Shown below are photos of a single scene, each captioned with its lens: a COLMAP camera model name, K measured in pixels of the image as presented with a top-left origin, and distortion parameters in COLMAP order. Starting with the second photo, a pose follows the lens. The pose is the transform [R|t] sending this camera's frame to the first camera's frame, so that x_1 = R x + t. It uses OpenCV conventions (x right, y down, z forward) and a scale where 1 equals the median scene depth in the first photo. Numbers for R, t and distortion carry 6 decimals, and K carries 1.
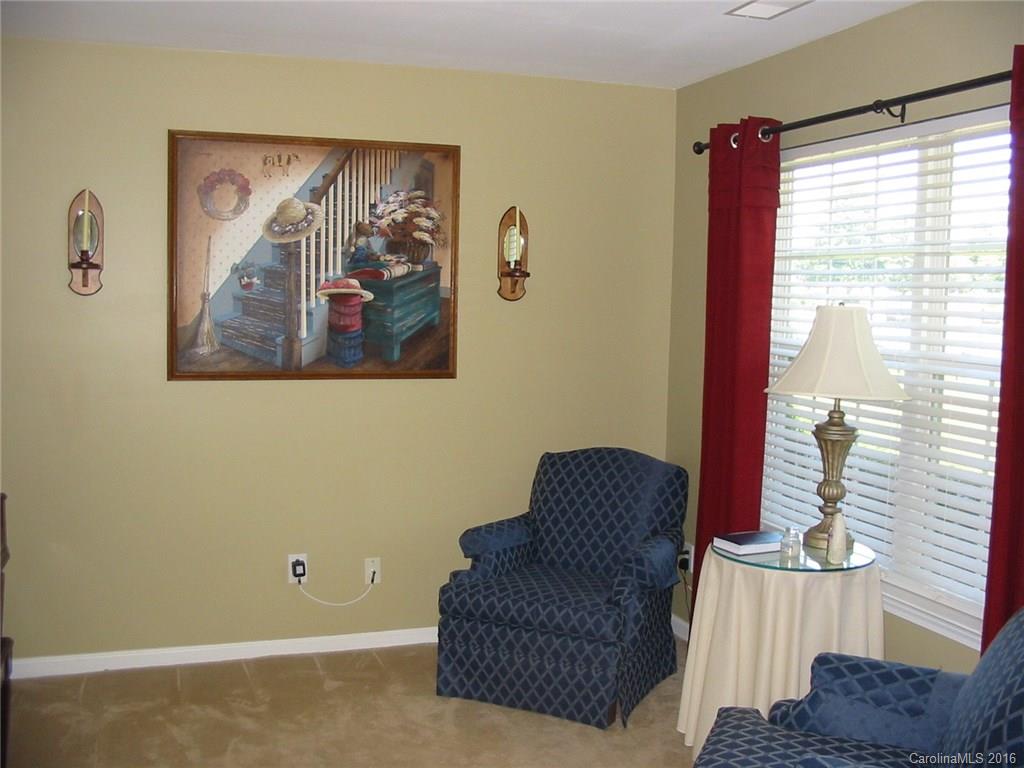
lens RADIAL K [[1064.2, 0, 519.7], [0, 1064.2, 386.9], [0, 0, 1]] dist [-0.181472, 0.224458]
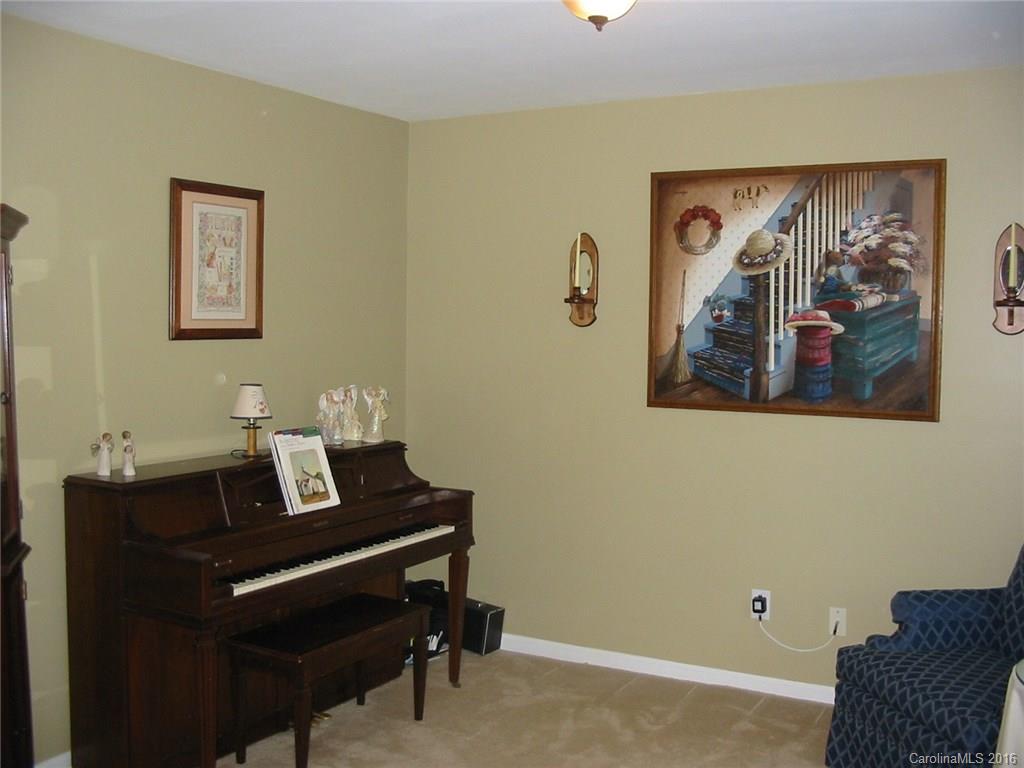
lens RADIAL K [[1064.2, 0, 519.7], [0, 1064.2, 386.9], [0, 0, 1]] dist [-0.181472, 0.224458]
pose [[0.660940, 0.035891, -0.749580, 0.375000], [-0.063113, 0.997975, -0.007865, -0.008945], [0.747780, 0.052507, 0.661867, 0.176049]]
